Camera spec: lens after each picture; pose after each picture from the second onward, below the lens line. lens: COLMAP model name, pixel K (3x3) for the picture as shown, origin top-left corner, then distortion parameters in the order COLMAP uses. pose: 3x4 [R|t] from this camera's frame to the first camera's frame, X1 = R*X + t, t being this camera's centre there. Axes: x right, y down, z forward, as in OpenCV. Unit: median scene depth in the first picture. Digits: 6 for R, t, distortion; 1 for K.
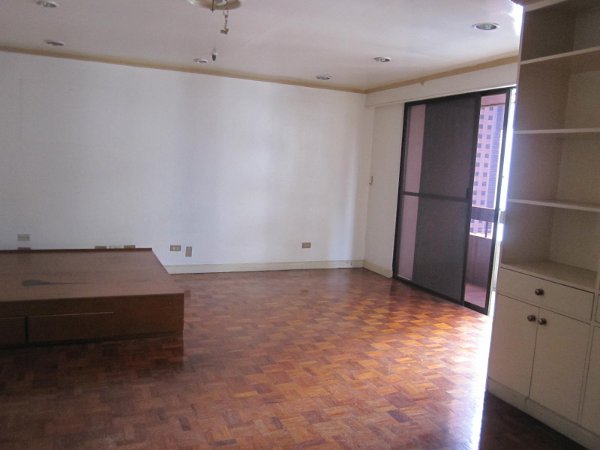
lens RADIAL K [[497.1, 0, 300.0], [0, 497.1, 225.0], [0, 0, 1]] dist [-0.041859, 0.011835]
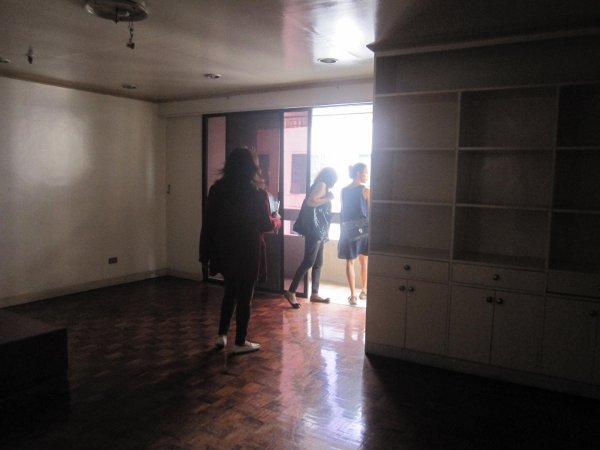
lens RADIAL K [[497.1, 0, 300.0], [0, 497.1, 225.0], [0, 0, 1]] dist [-0.041859, 0.011835]
pose [[0.824744, -0.090399, 0.558233, -0.297613], [0.092015, 0.995437, 0.025254, -0.024783], [-0.557969, 0.030538, 0.829299, 0.019965]]
